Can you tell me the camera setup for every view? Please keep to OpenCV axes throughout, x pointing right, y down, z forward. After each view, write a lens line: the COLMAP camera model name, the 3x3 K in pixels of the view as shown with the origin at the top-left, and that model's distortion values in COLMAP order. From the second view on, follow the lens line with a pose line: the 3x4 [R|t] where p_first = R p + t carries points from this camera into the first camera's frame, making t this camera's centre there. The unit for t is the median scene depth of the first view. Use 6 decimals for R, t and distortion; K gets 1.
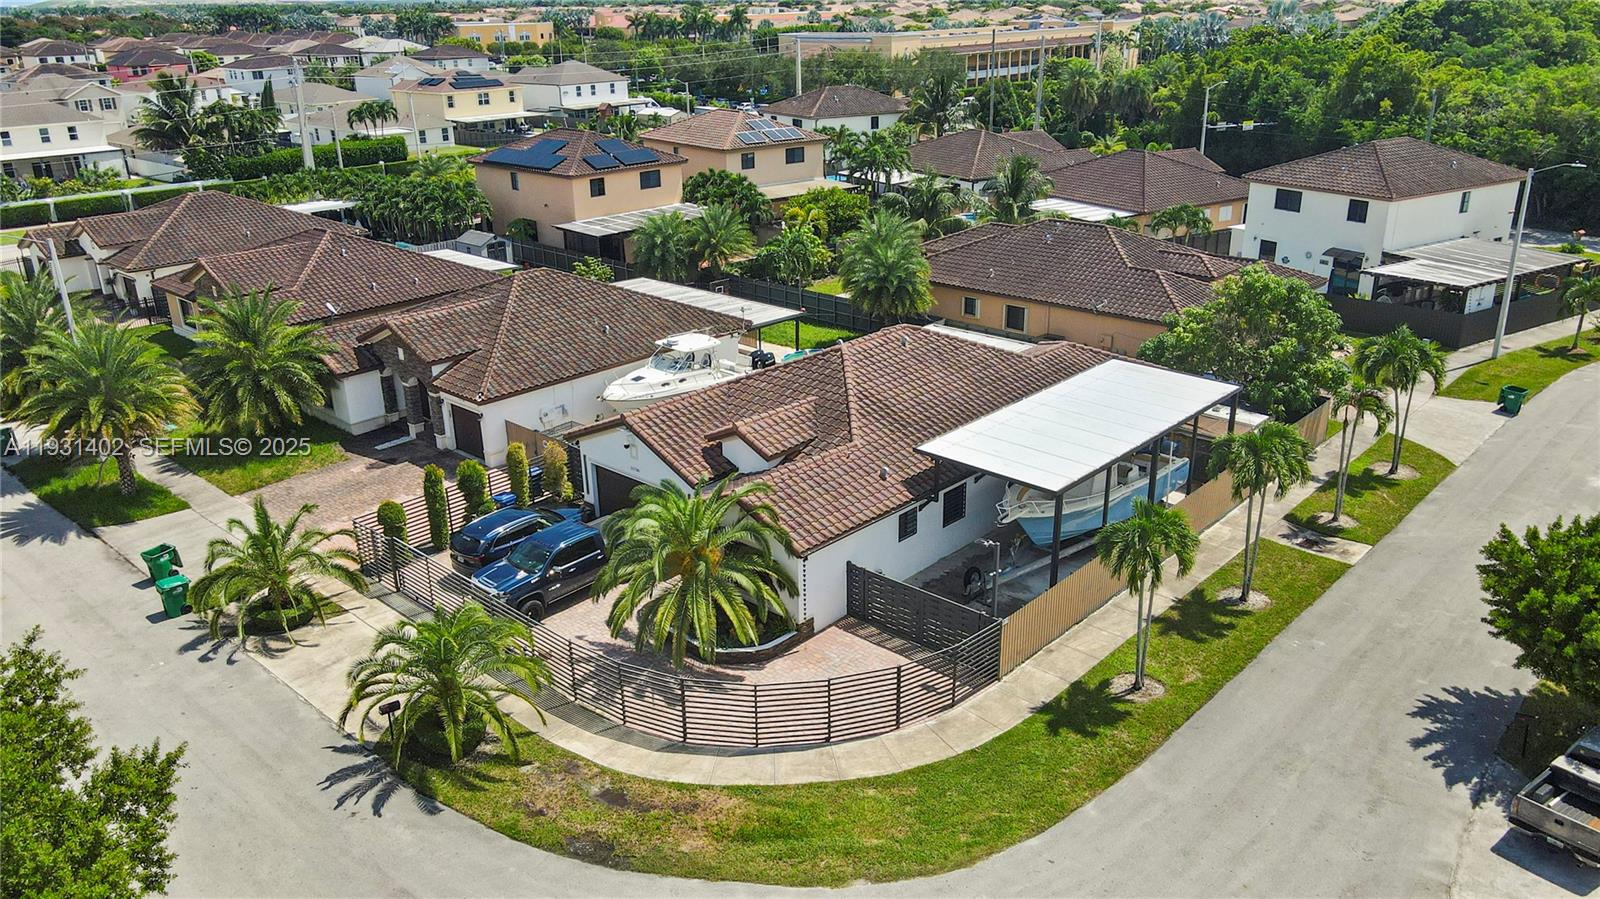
lens RADIAL K [[1197.1, 0, 800.0], [0, 1197.1, 449.5], [0, 0, 1]] dist [0.010875, 0.005746]
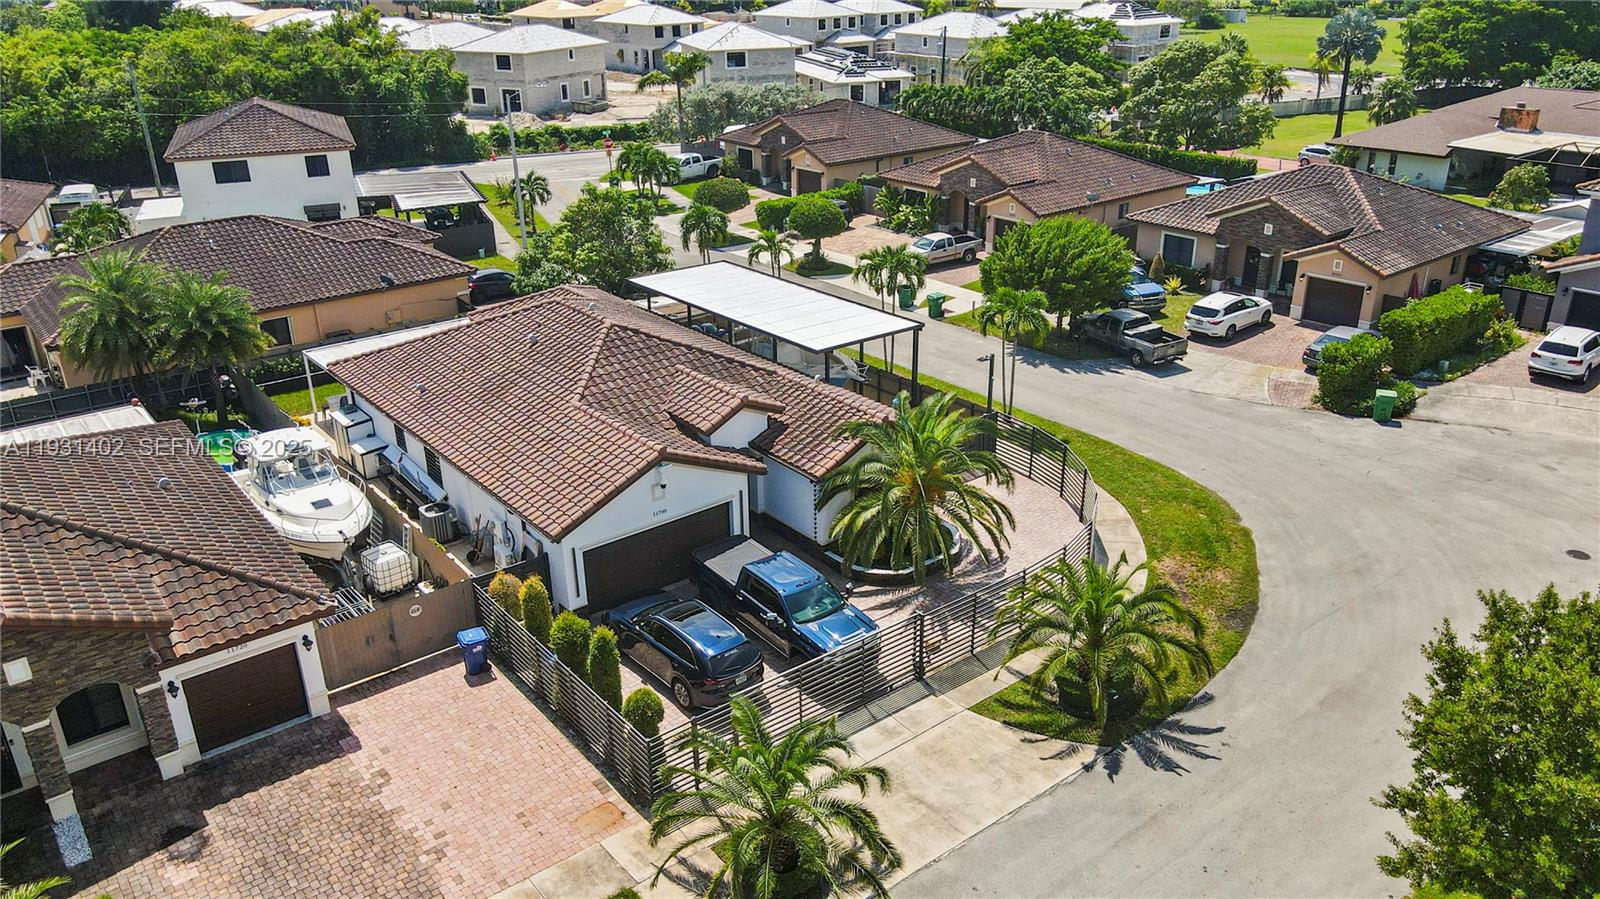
lens RADIAL K [[1174.0, 0, 778.8], [0, 1174.0, 451.4], [0, 0, 1]] dist [-0.023022, 0.097651]
pose [[0.163076, -0.379477, 0.910716, -0.866263], [0.366002, 0.880475, 0.301339, -0.240573], [-0.916214, 0.284183, 0.282474, 0.701161]]
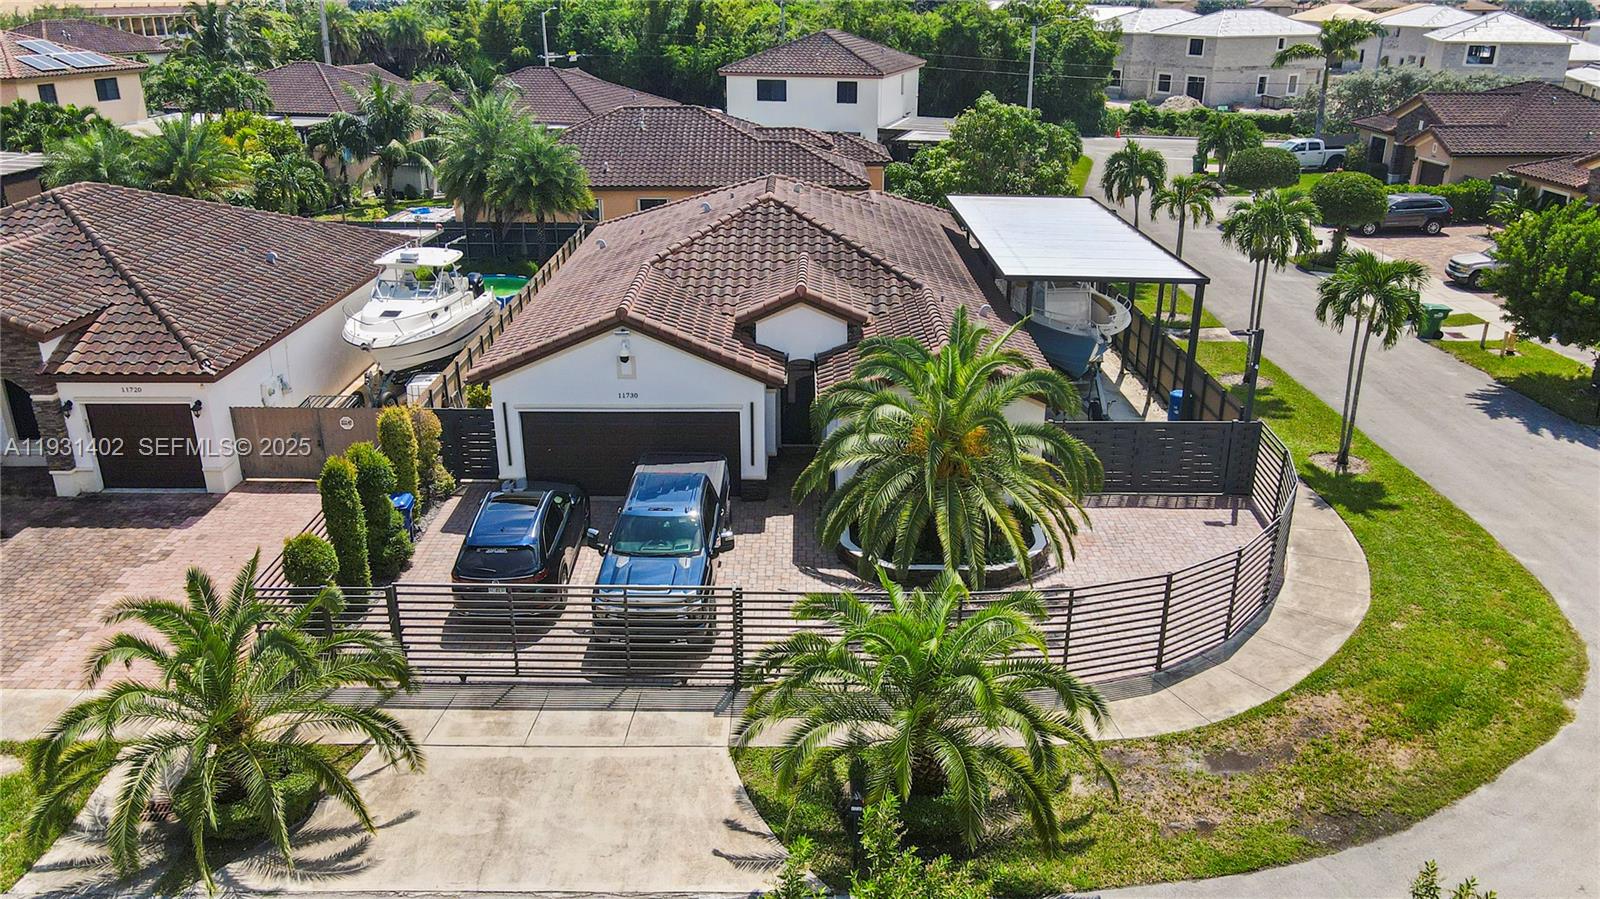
lens RADIAL K [[1177.2, 0, 800.0], [0, 1177.2, 449.5], [0, 0, 1]] dist [0.010637, 0.003176]
pose [[0.735186, -0.228241, 0.638285, -0.498759], [0.228117, 0.969994, 0.084106, 0.012780], [-0.638329, 0.083769, 0.765192, 0.459792]]
